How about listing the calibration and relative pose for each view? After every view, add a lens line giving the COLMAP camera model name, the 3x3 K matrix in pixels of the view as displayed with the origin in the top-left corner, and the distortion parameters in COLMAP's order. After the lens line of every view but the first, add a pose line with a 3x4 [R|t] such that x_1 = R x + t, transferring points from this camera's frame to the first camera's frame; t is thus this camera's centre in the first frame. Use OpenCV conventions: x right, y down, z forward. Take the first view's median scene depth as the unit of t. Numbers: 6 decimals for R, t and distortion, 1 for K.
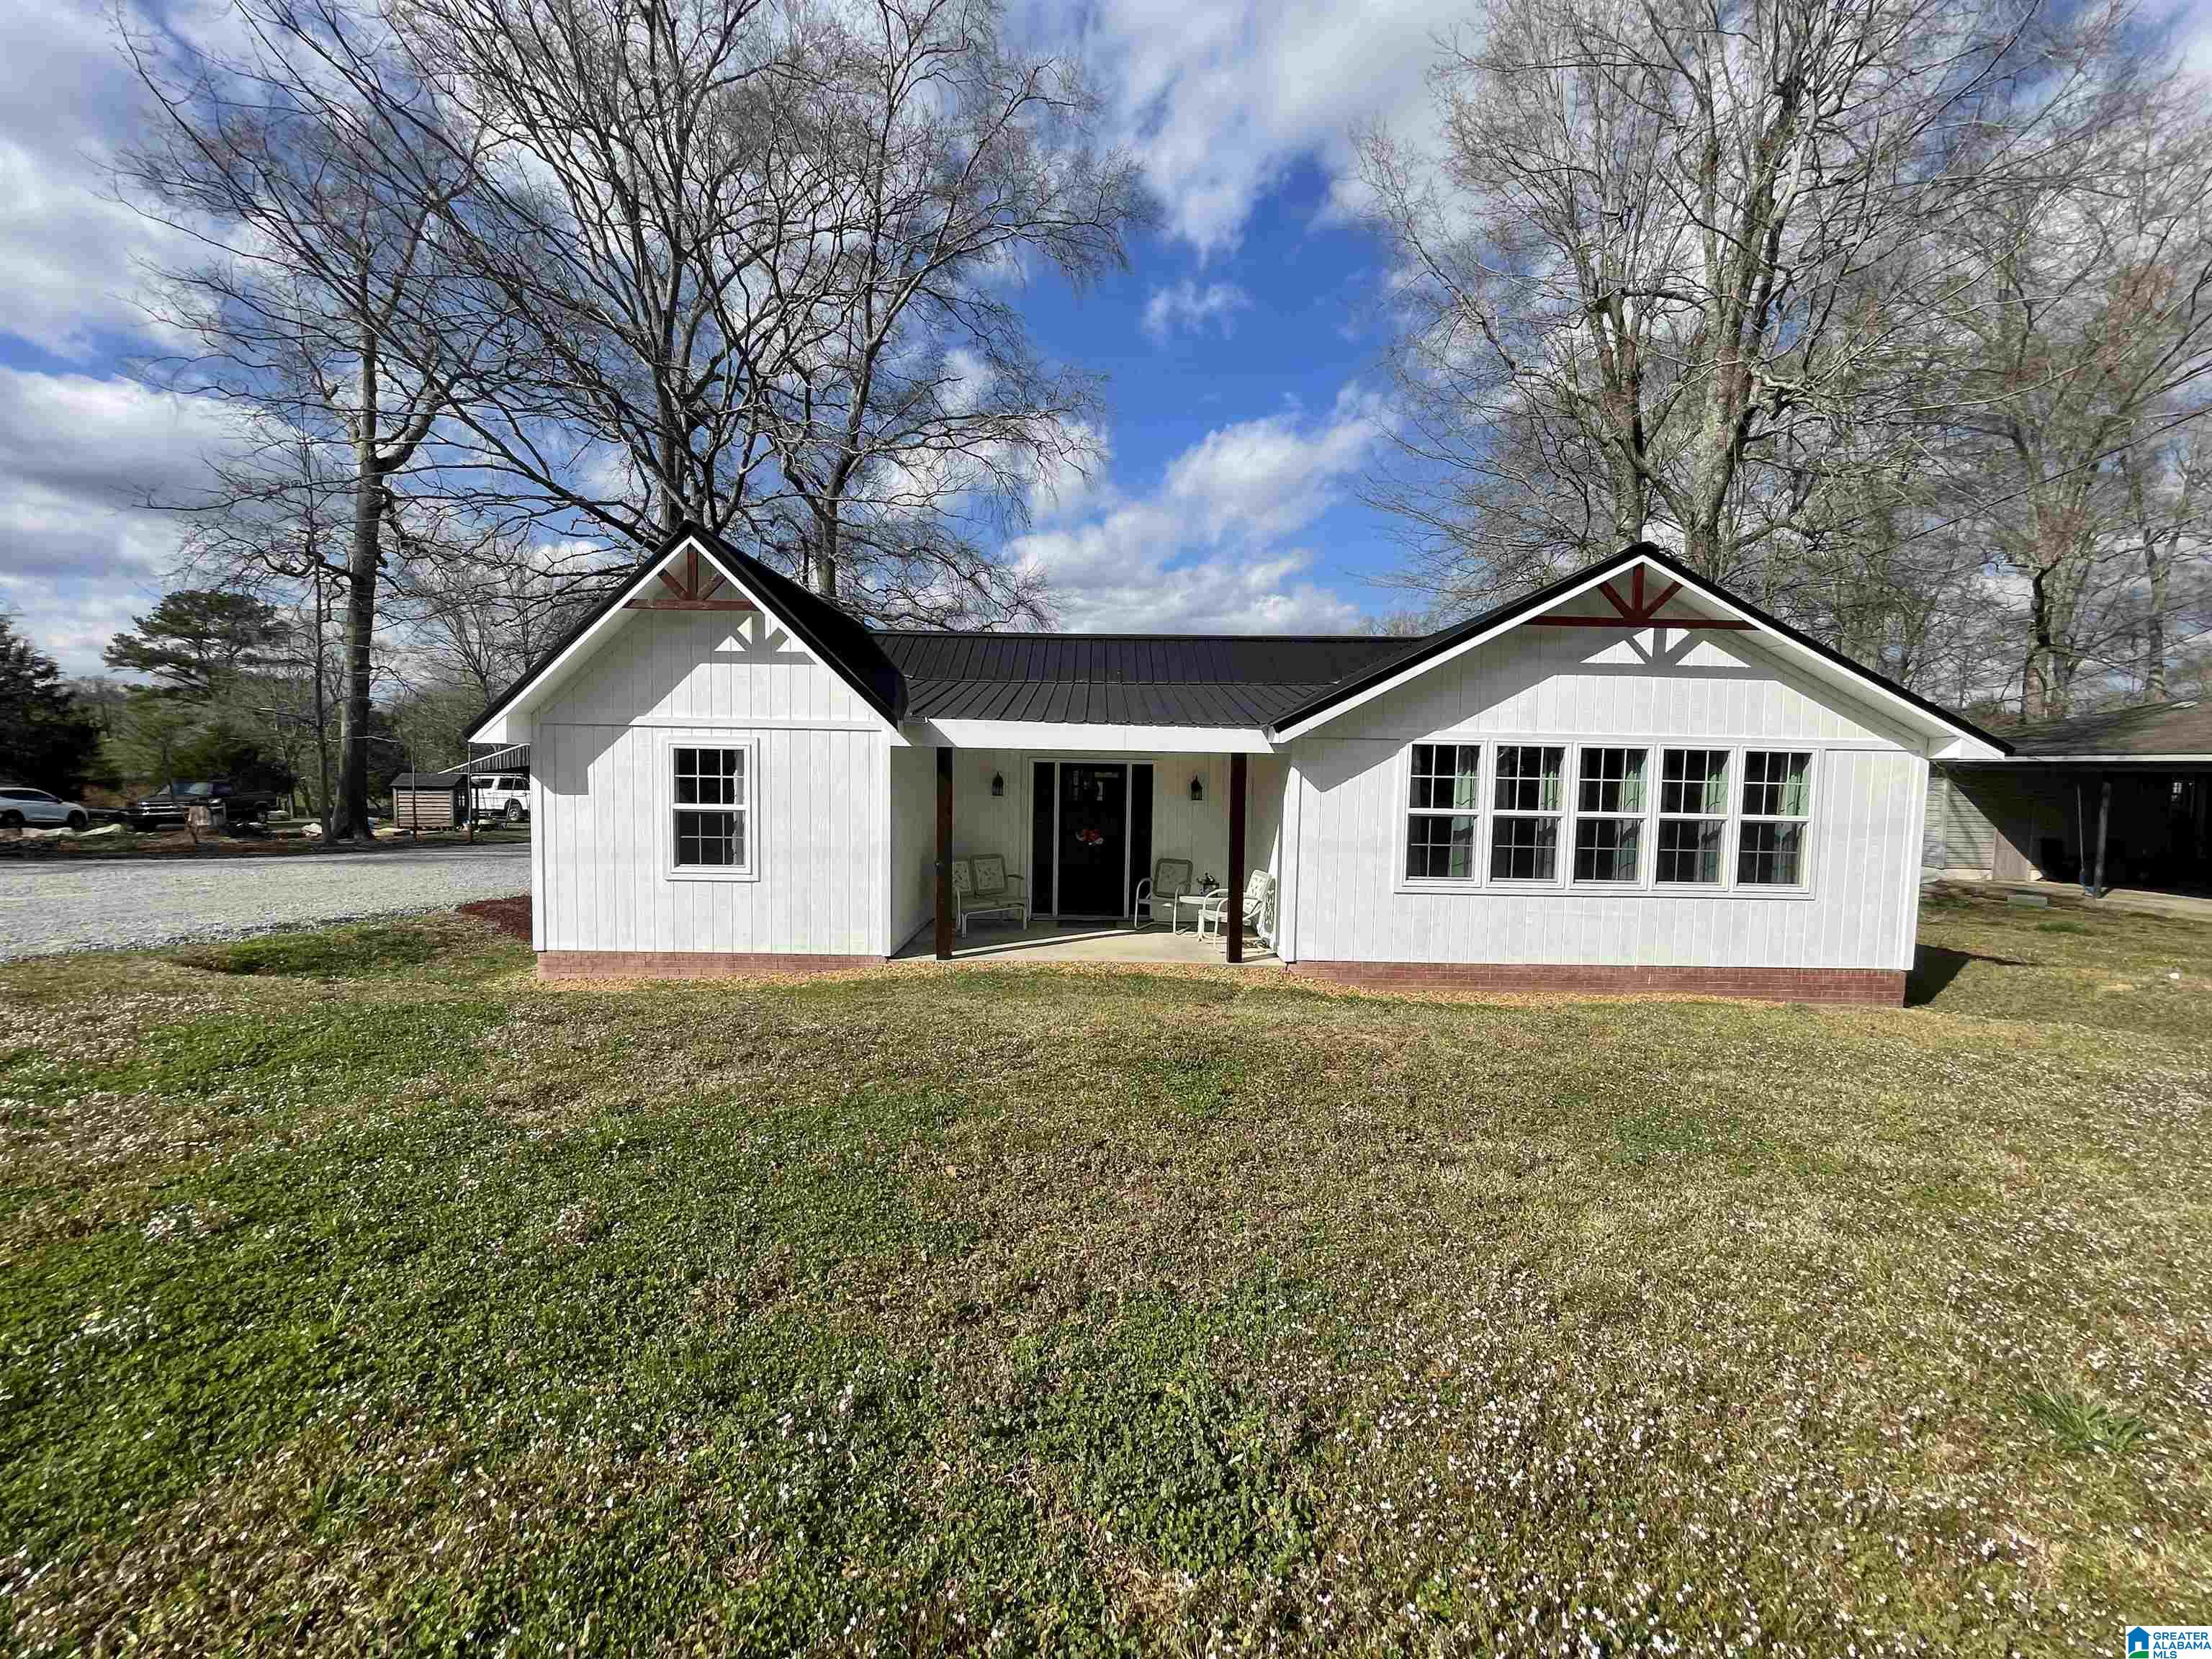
lens RADIAL K [[890.4, 0, 1105.0], [0, 890.4, 825.9], [0, 0, 1]] dist [-0.006404, 0.000263]
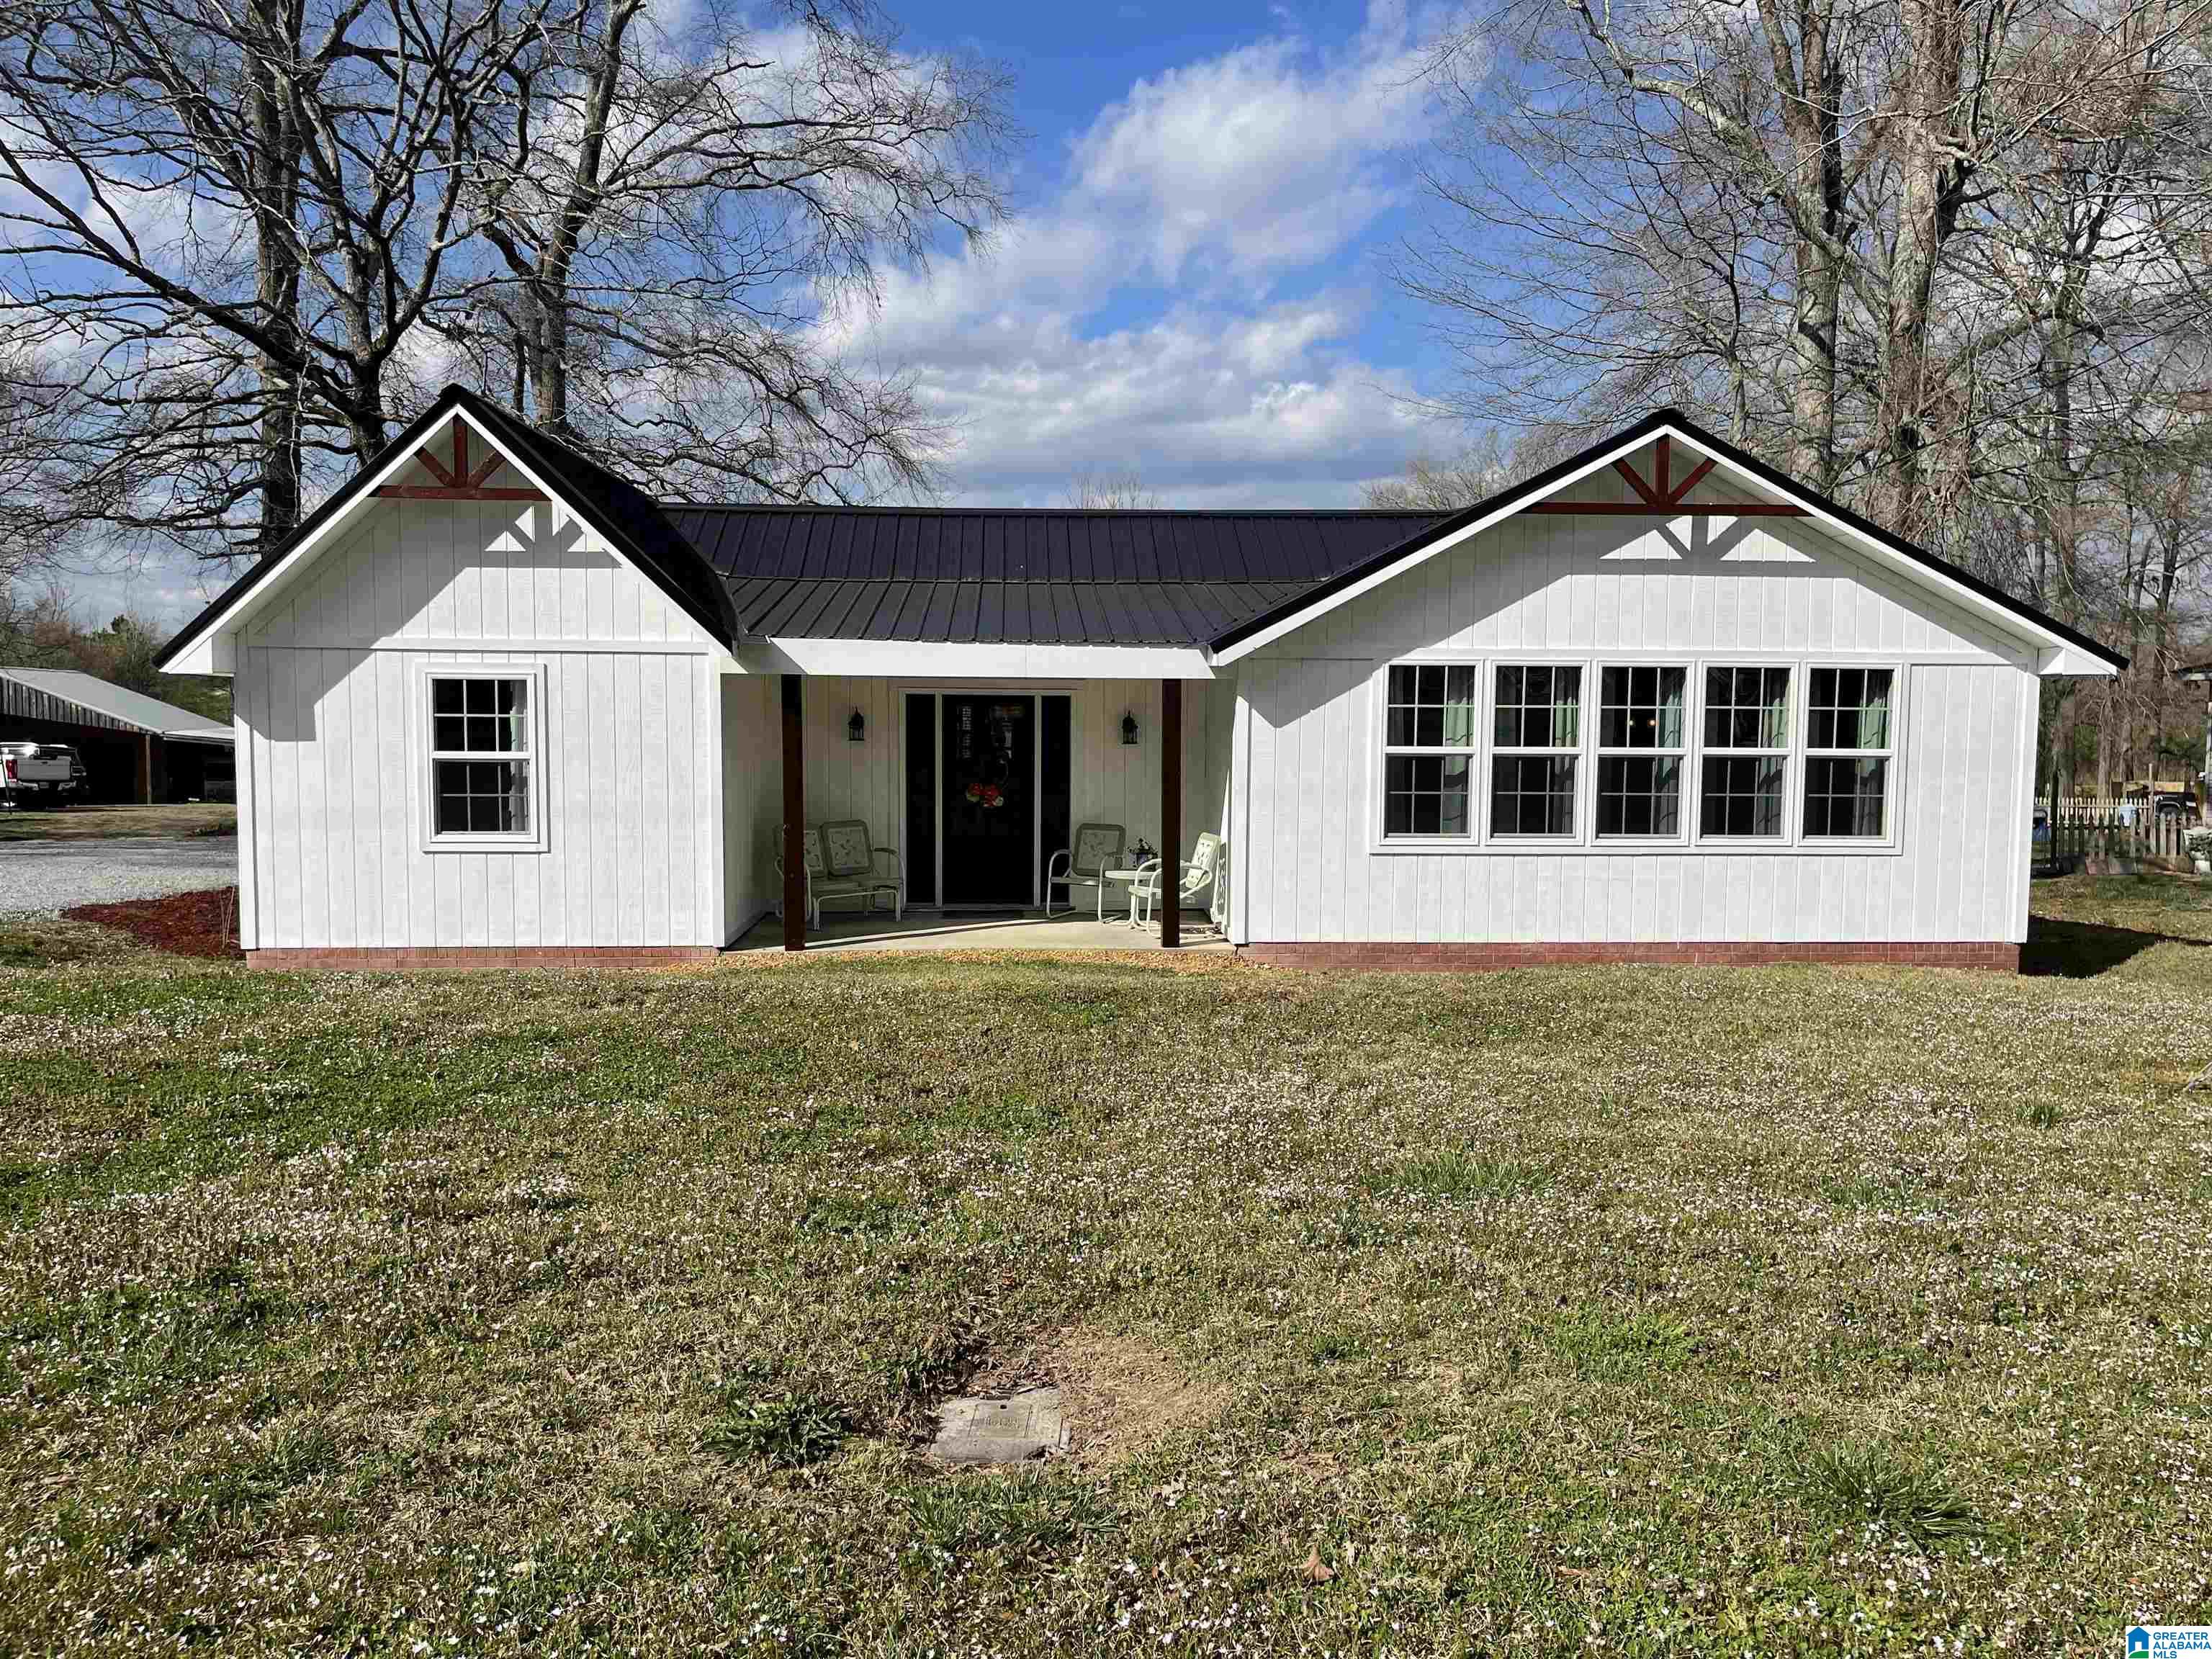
lens RADIAL K [[1681.3, 0, 1113.6], [0, 1681.3, 836.6], [0, 0, 1]] dist [0.076870, -0.100035]
pose [[0.998695, -0.014738, 0.048895, 0.025307], [0.014169, 0.999828, 0.011953, 0.038489], [-0.049062, -0.011245, 0.998732, -0.478812]]
